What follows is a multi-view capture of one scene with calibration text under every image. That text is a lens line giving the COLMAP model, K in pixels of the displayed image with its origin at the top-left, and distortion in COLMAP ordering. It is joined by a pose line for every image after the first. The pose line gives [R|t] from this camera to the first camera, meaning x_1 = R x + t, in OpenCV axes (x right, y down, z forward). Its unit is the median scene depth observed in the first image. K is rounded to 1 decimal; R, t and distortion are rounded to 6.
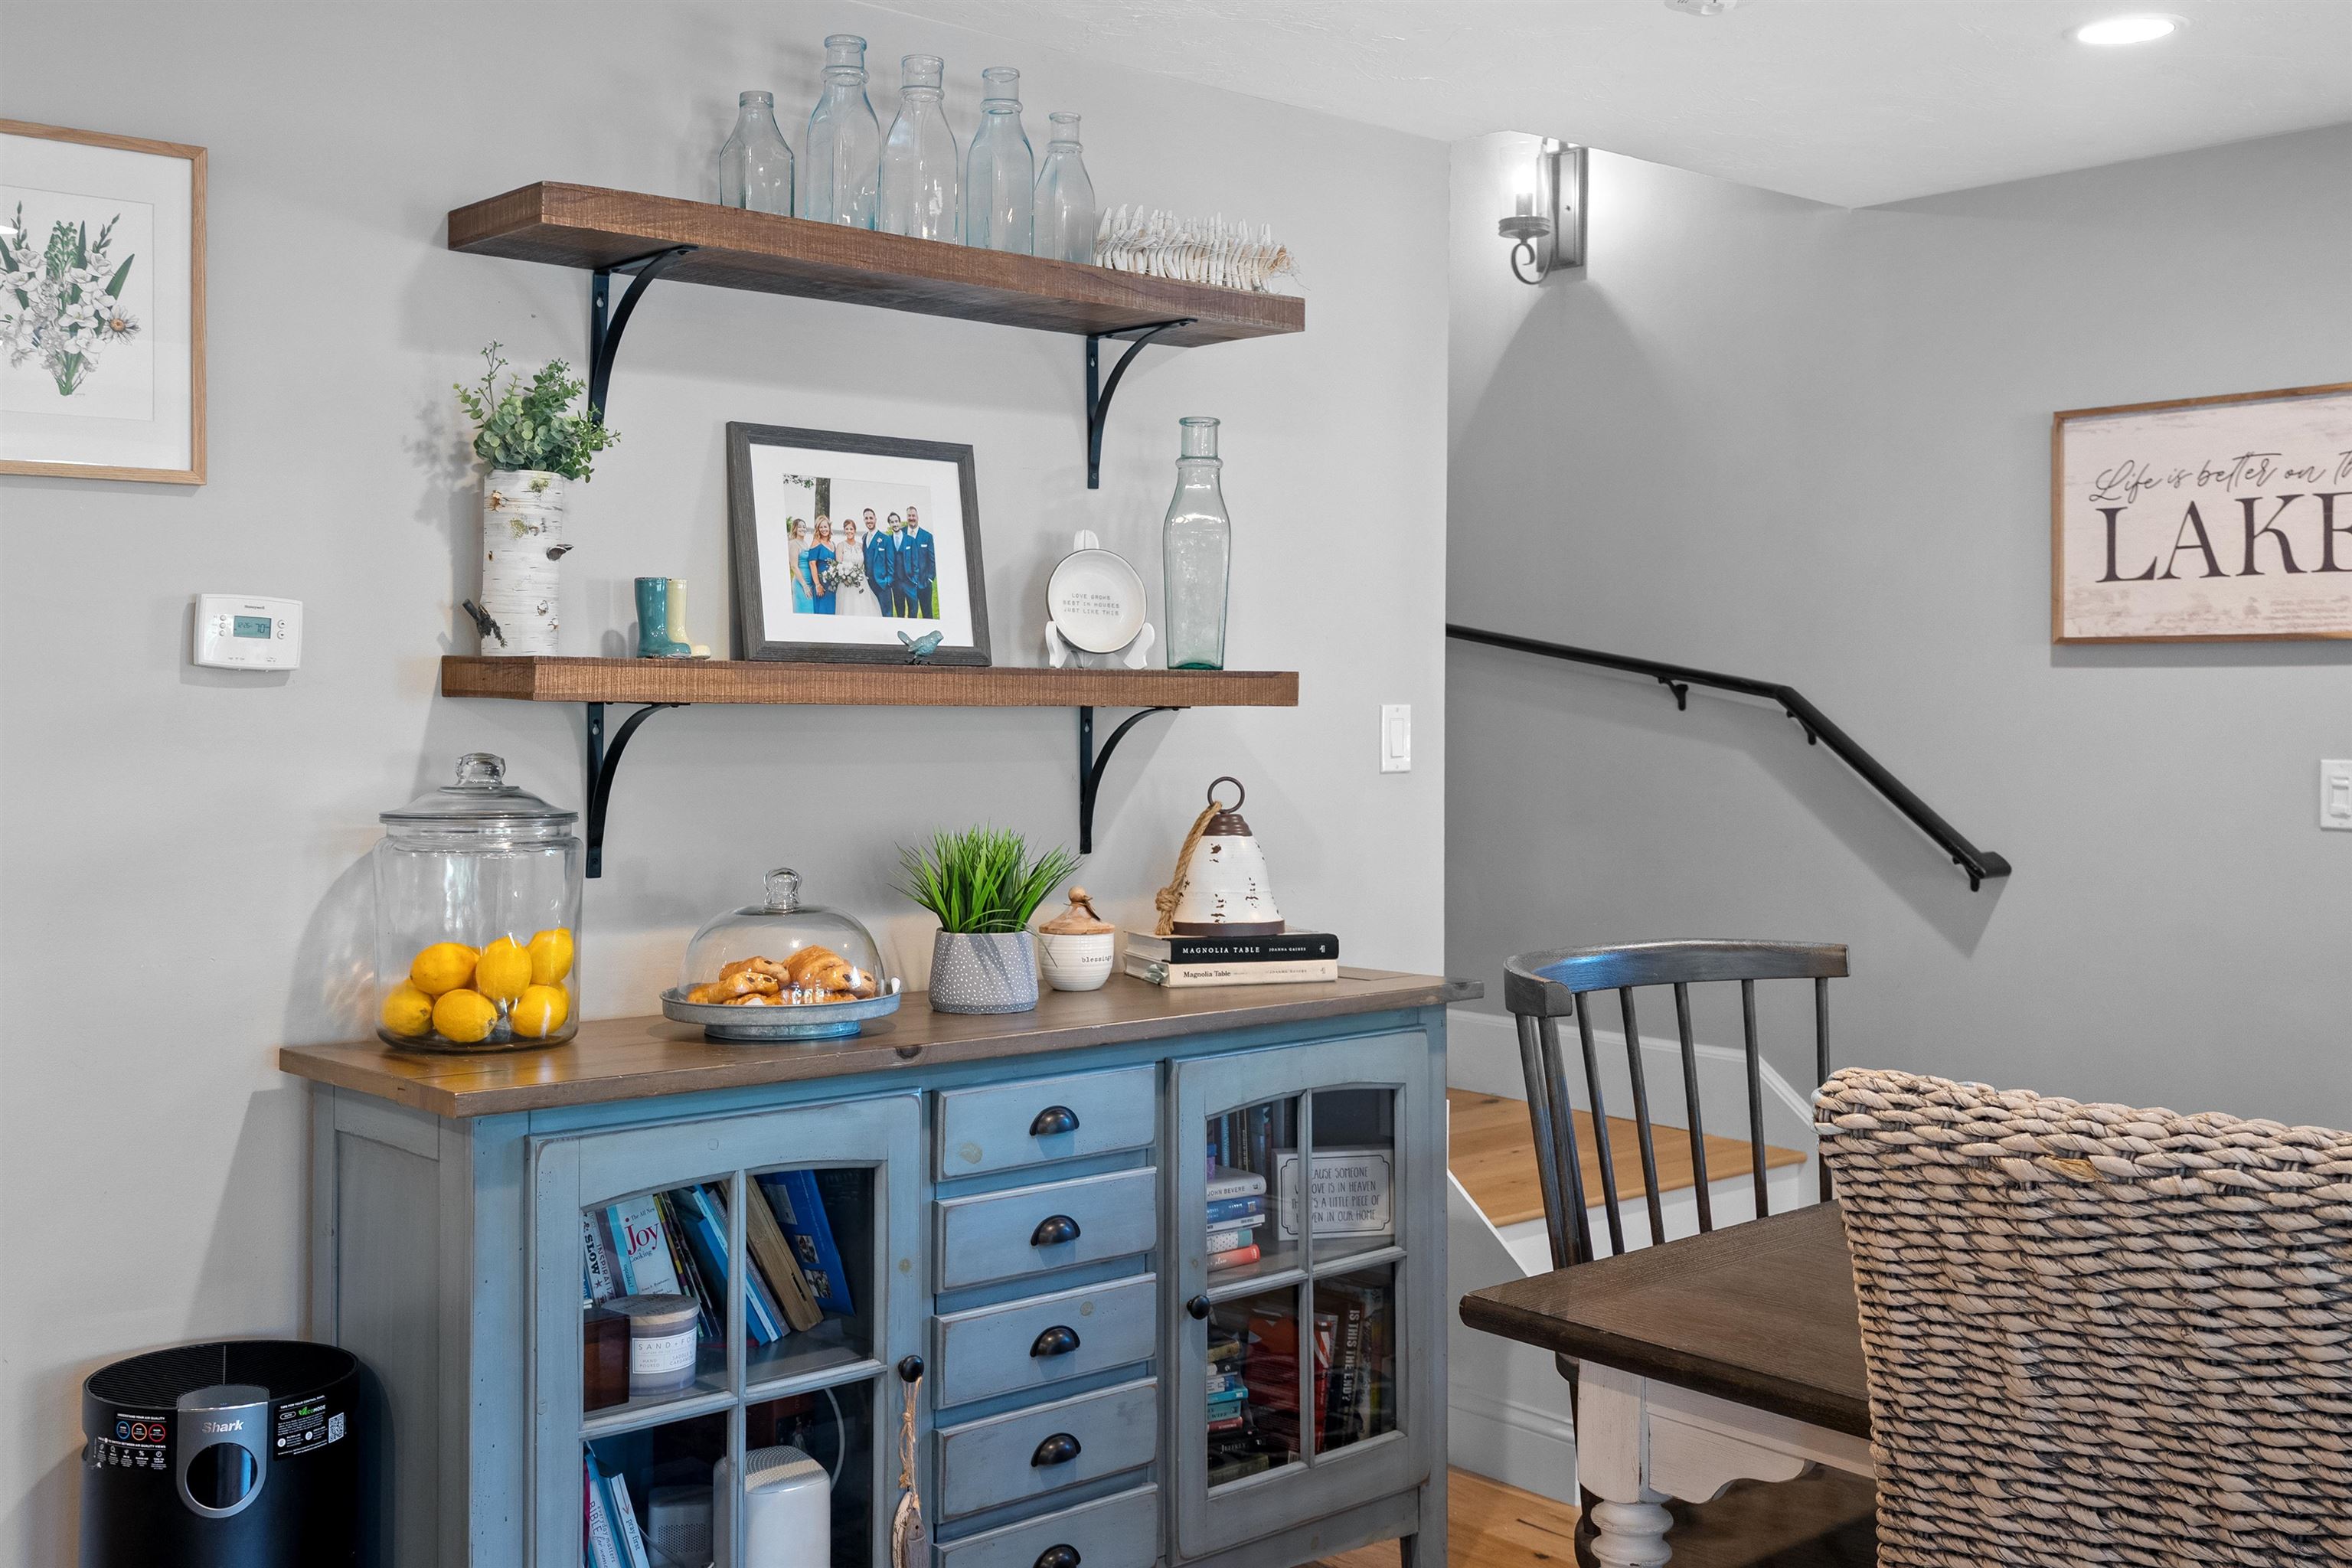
lens RADIAL K [[2334.4, 0, 1176.3], [0, 2334.4, 729.0], [0, 0, 1]] dist [0.010799, 0.000541]
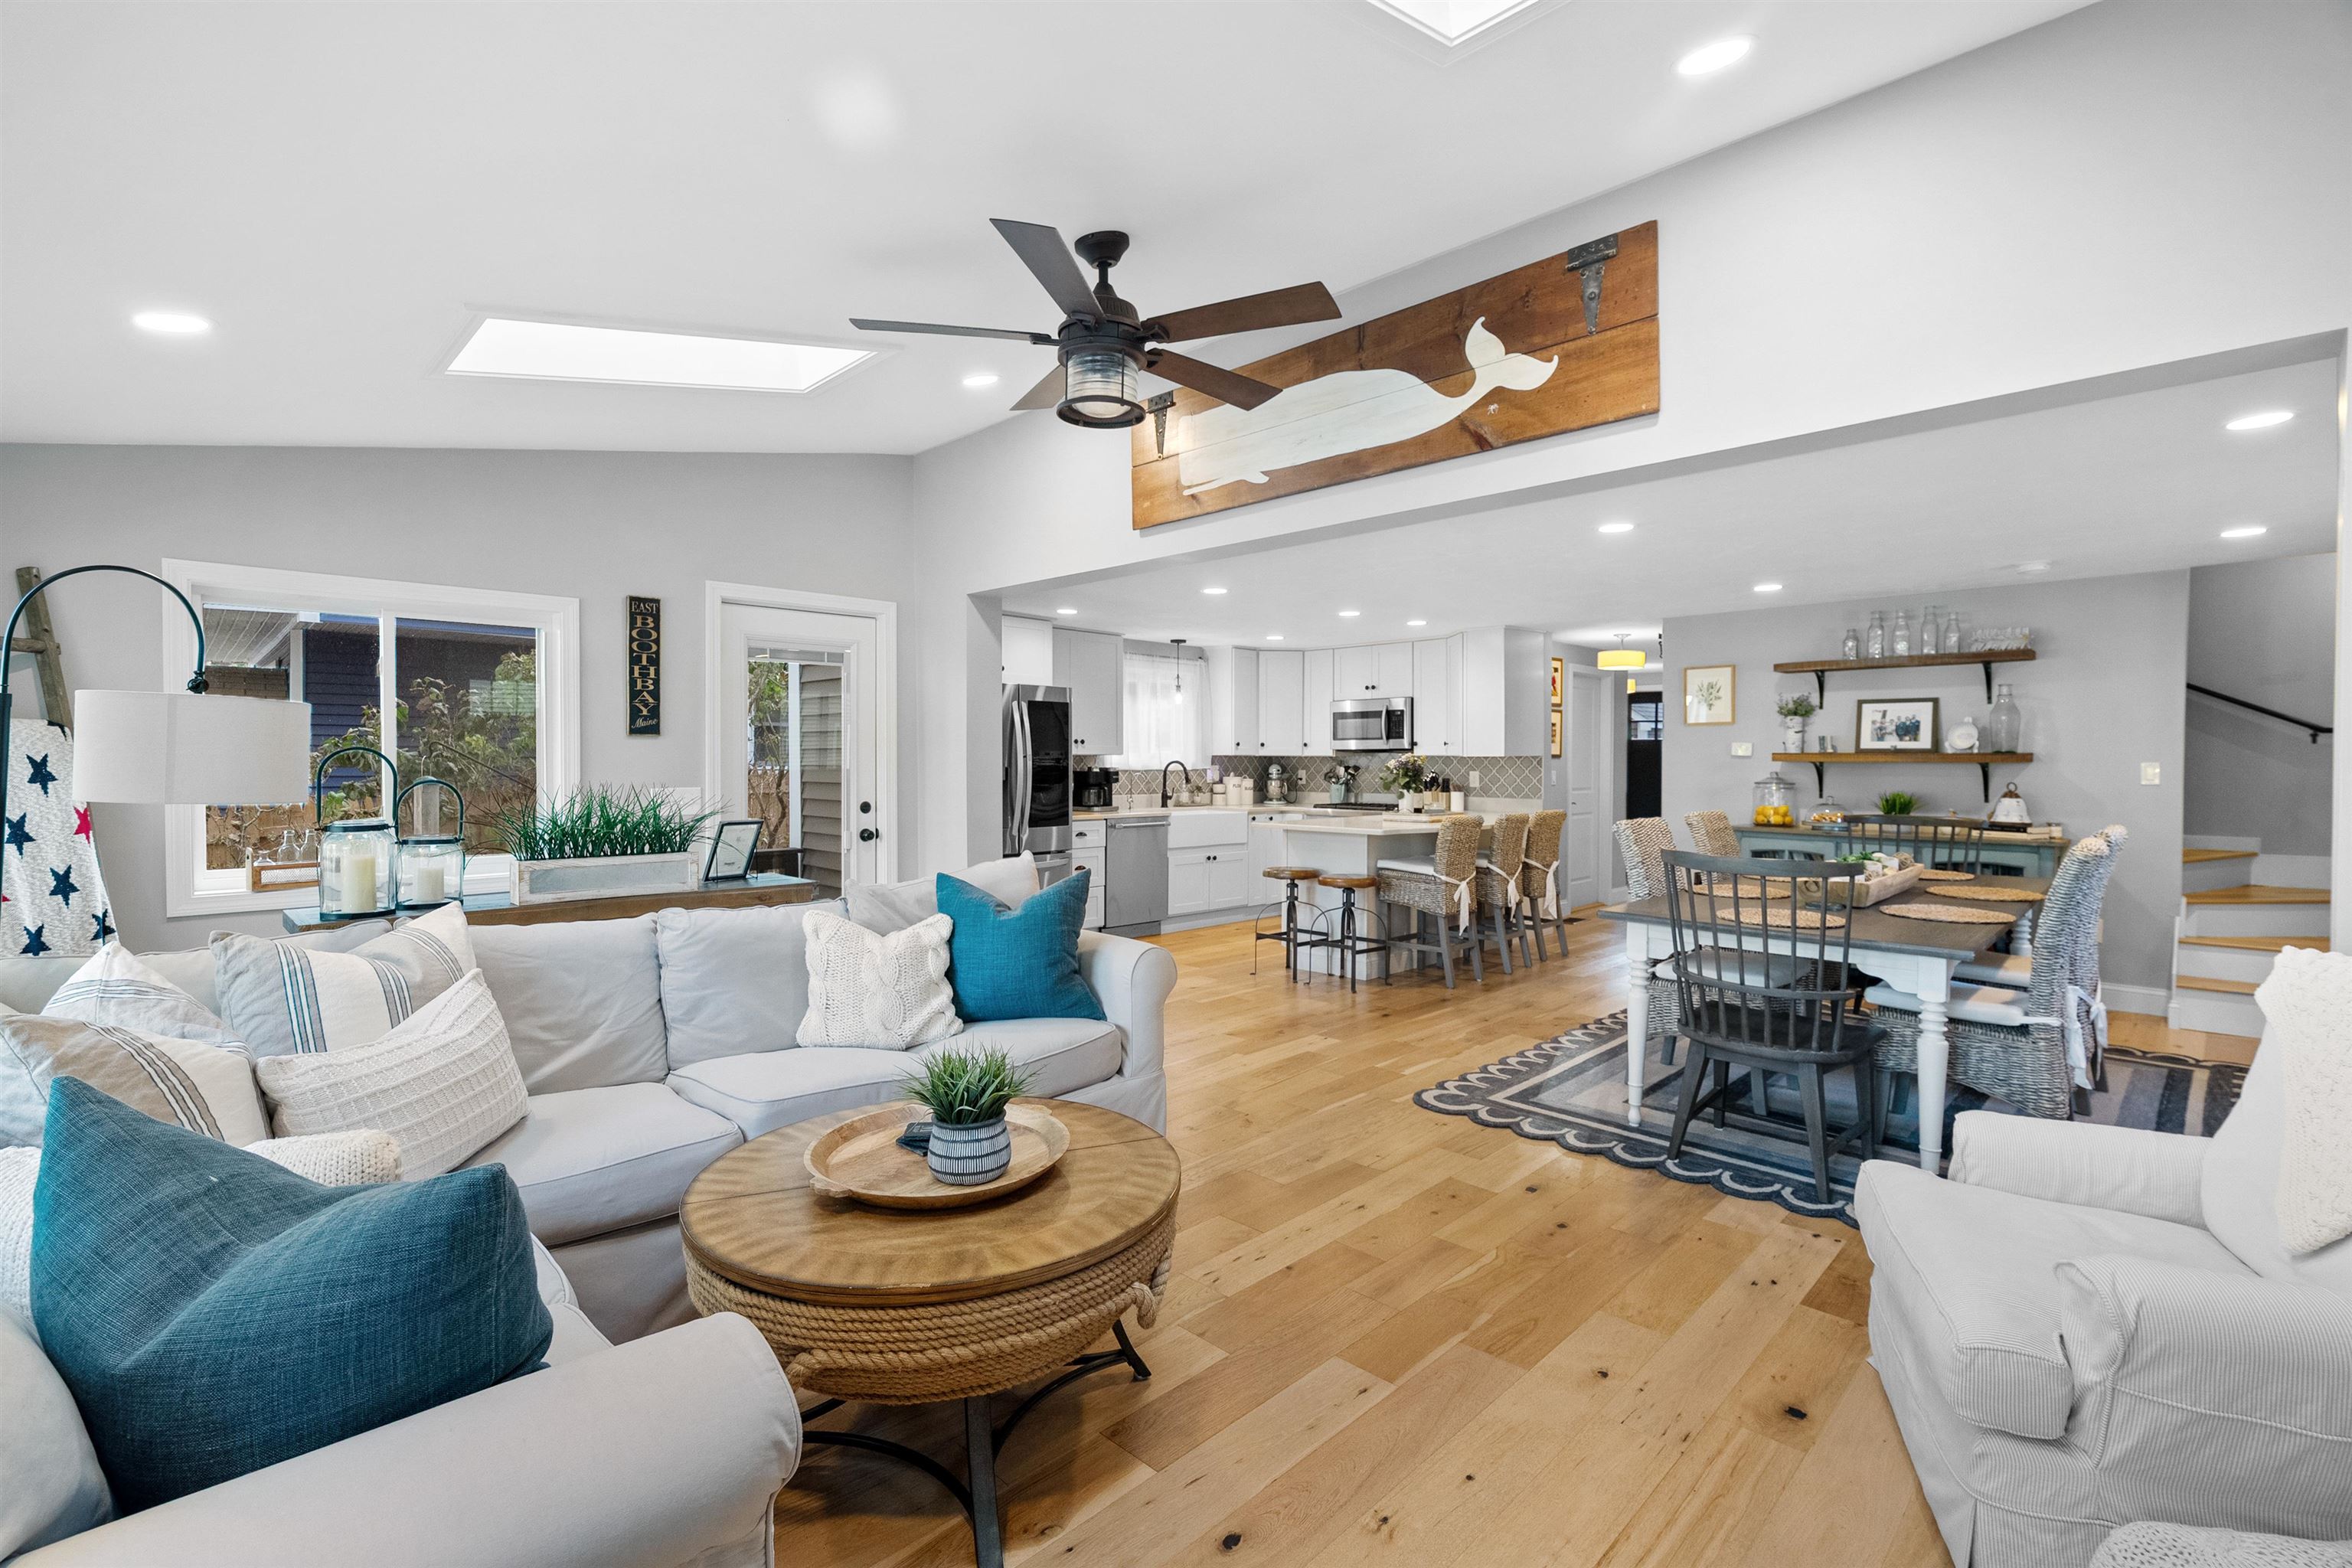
lens RADIAL K [[1064.8, 0, 1172.2], [0, 1064.8, 773.6], [0, 0, 1]] dist [0.003081, 0.001045]
pose [[0.063789, 0.011087, -0.997902, 3.255657], [-0.012691, 0.999866, 0.010298, 0.013309], [0.997883, 0.012007, 0.063921, -0.827998]]
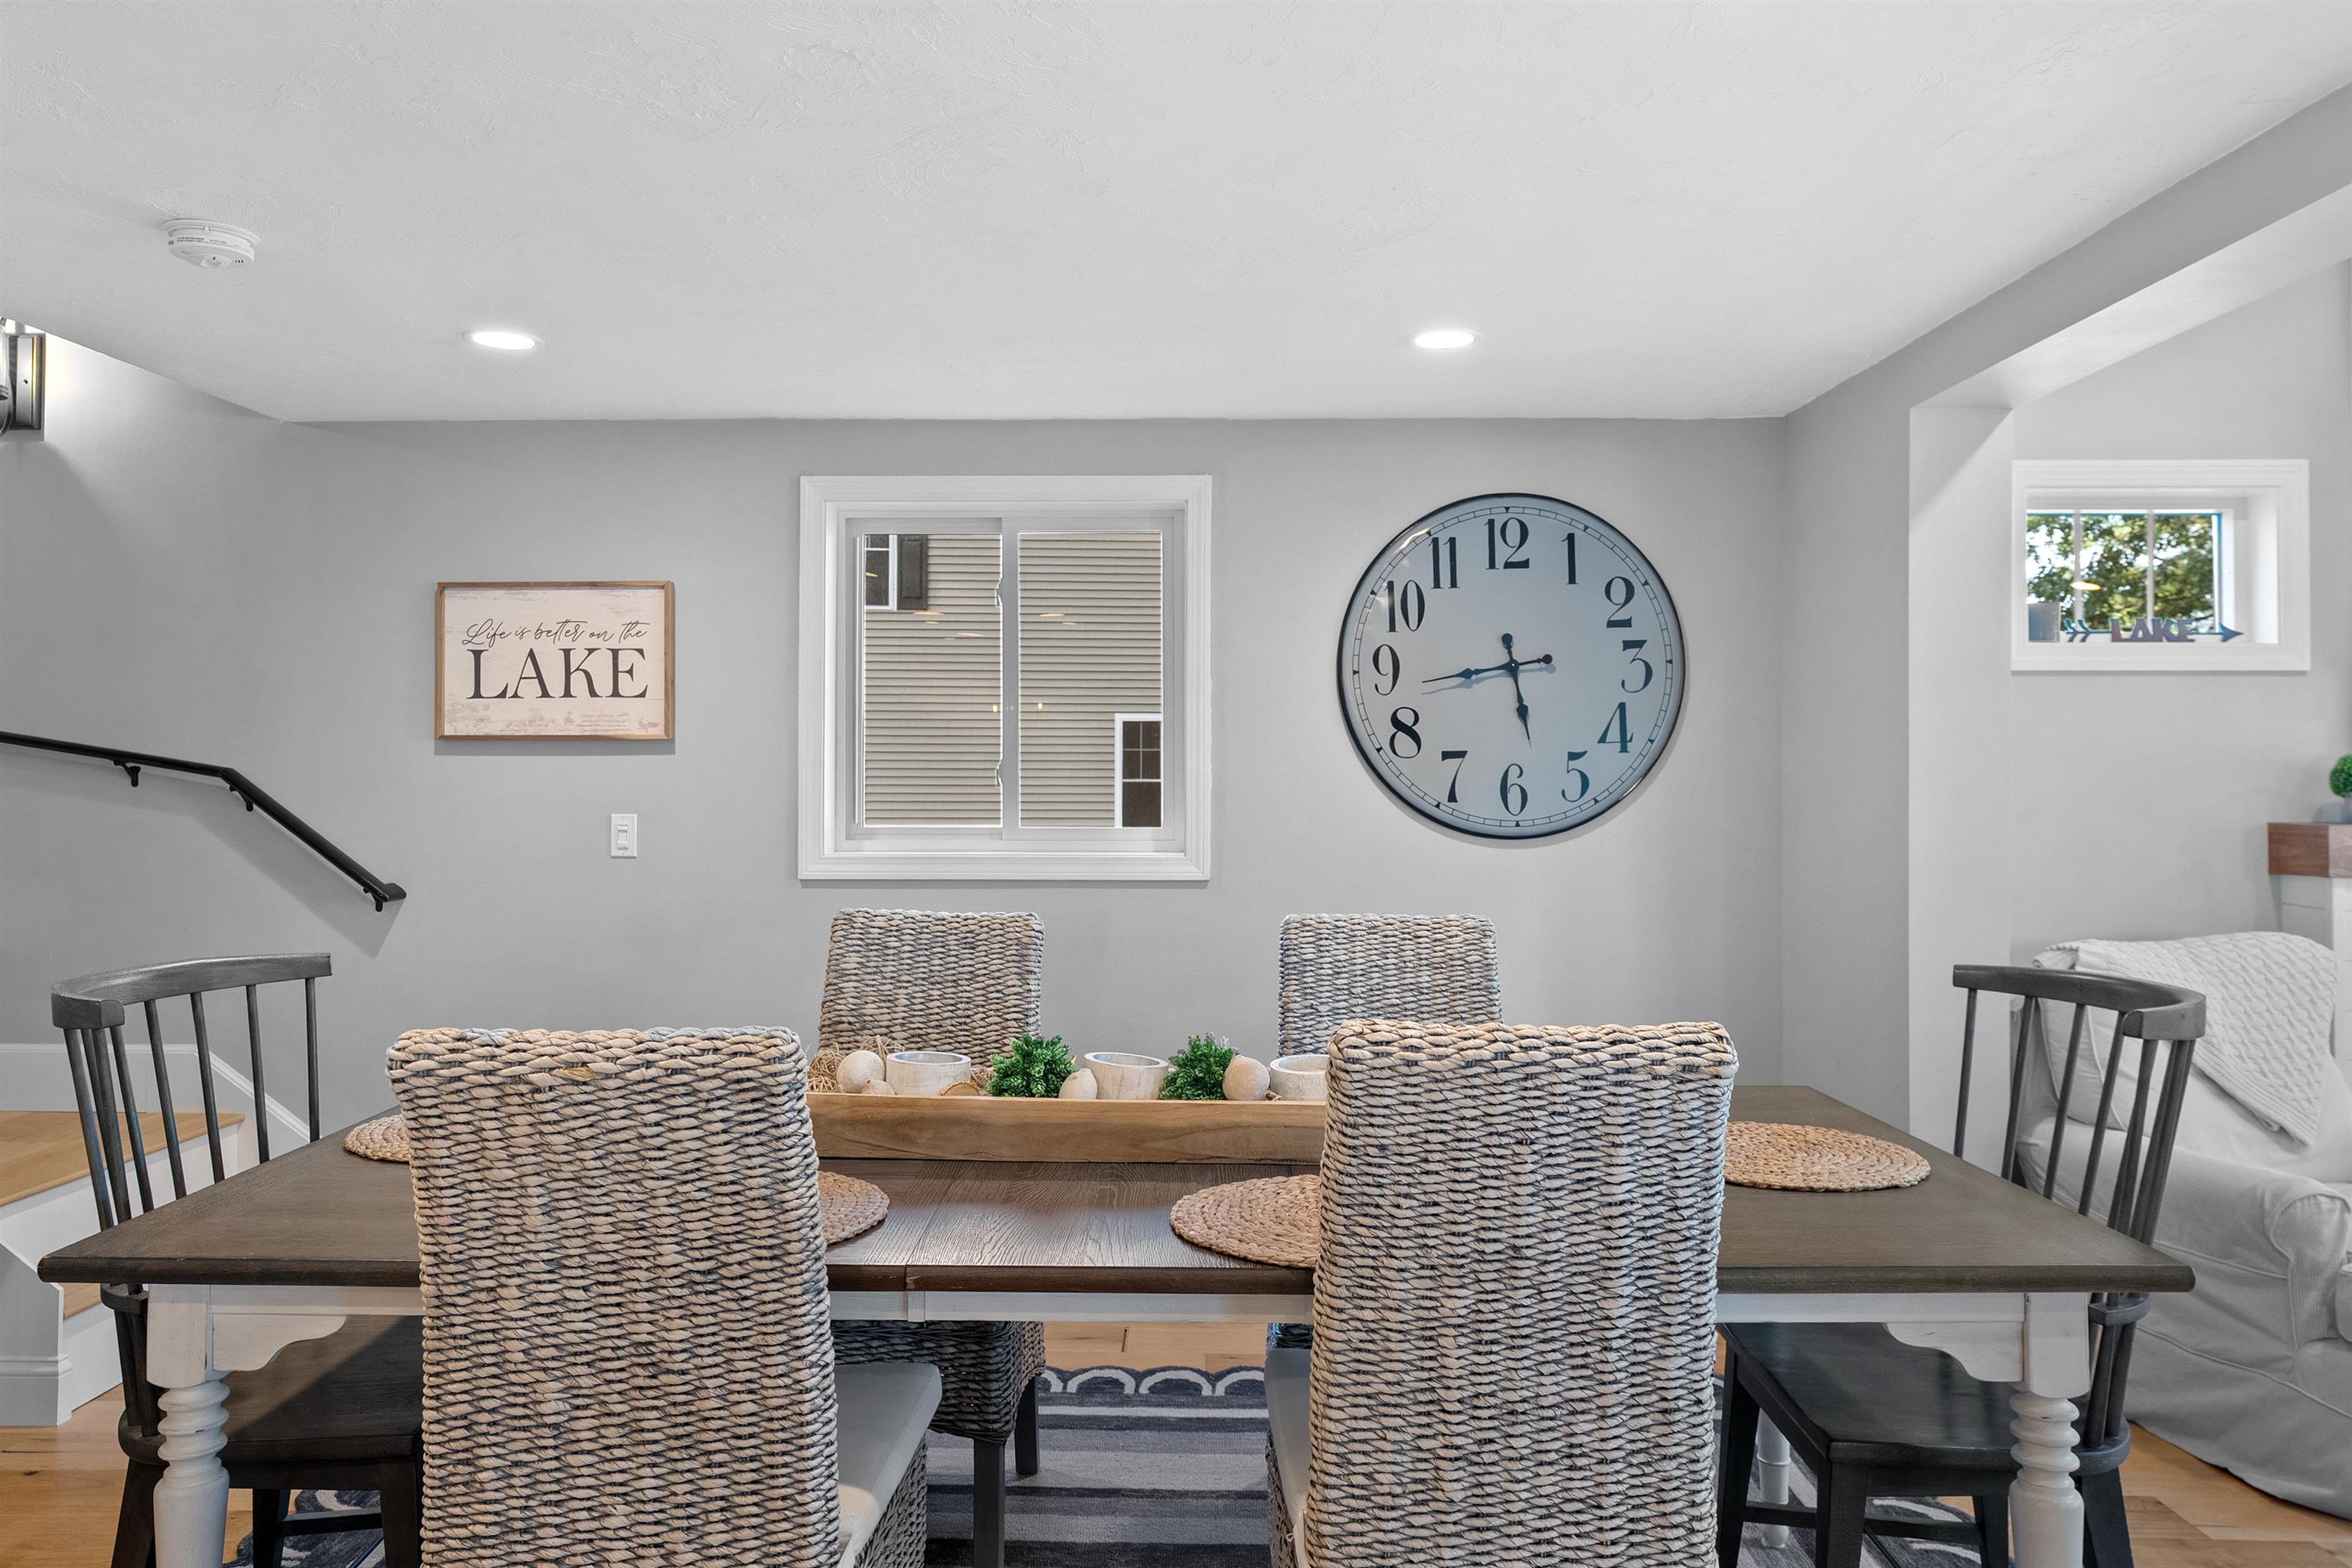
lens RADIAL K [[1568.8, 0, 1176.0], [0, 1568.8, 784.0], [0, 0, 1]] dist [0.001195, 0.002227]
pose [[0.668031, -0.006546, 0.744105, -0.124939], [0.012186, 0.999923, -0.002143, -0.001420], [-0.744034, 0.010499, 0.668060, -0.015125]]
